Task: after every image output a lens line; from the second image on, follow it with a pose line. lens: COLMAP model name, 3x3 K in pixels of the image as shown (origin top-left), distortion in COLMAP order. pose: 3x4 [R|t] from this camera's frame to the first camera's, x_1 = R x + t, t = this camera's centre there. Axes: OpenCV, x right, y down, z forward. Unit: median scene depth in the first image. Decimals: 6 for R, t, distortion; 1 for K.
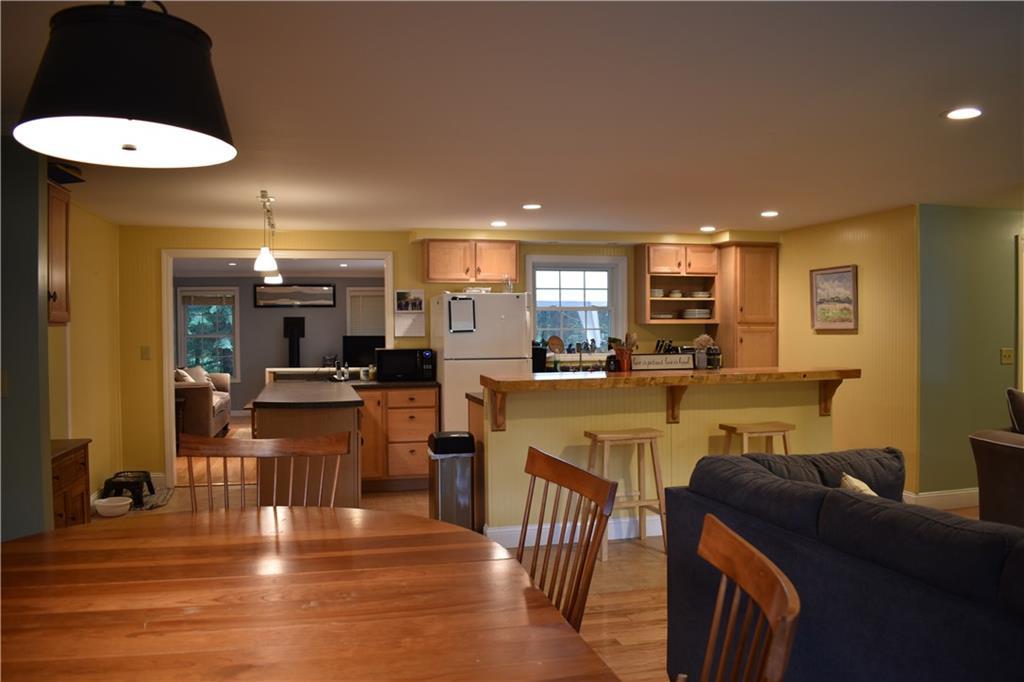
lens RADIAL K [[793.2, 0, 512.0], [0, 793.2, 341.0], [0, 0, 1]] dist [-0.091632, 0.004483]
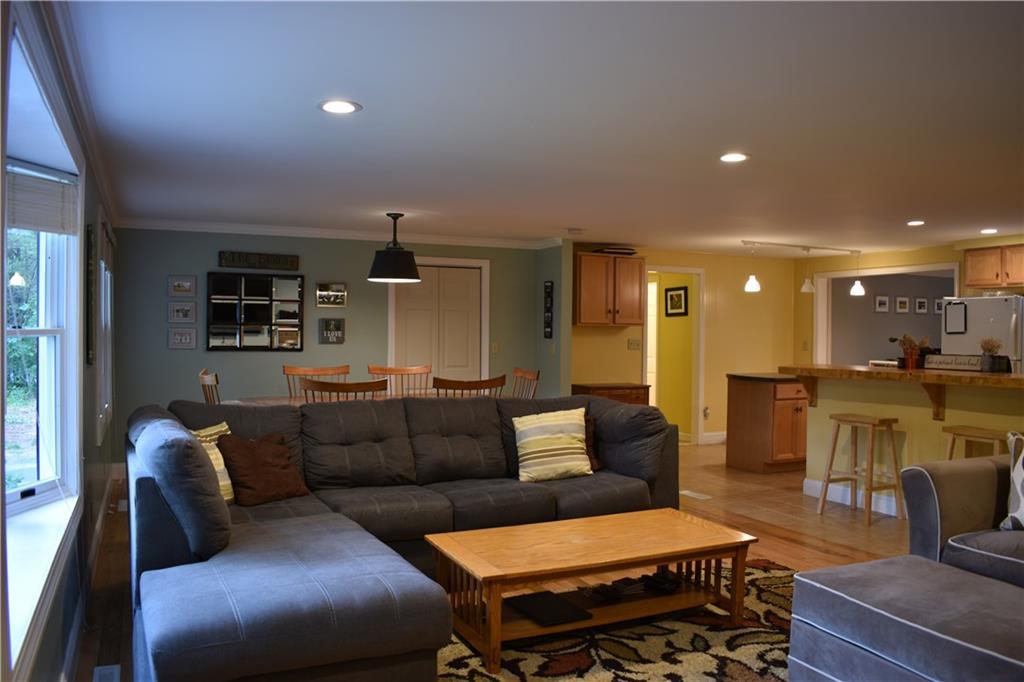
lens RADIAL K [[793.2, 0, 512.0], [0, 793.2, 341.0], [0, 0, 1]] dist [-0.091632, 0.004483]
pose [[0.203078, 0.020240, -0.978953, 0.774344], [-0.022959, 0.999610, 0.015905, -0.003503], [0.978893, 0.019246, 0.203463, 0.159756]]
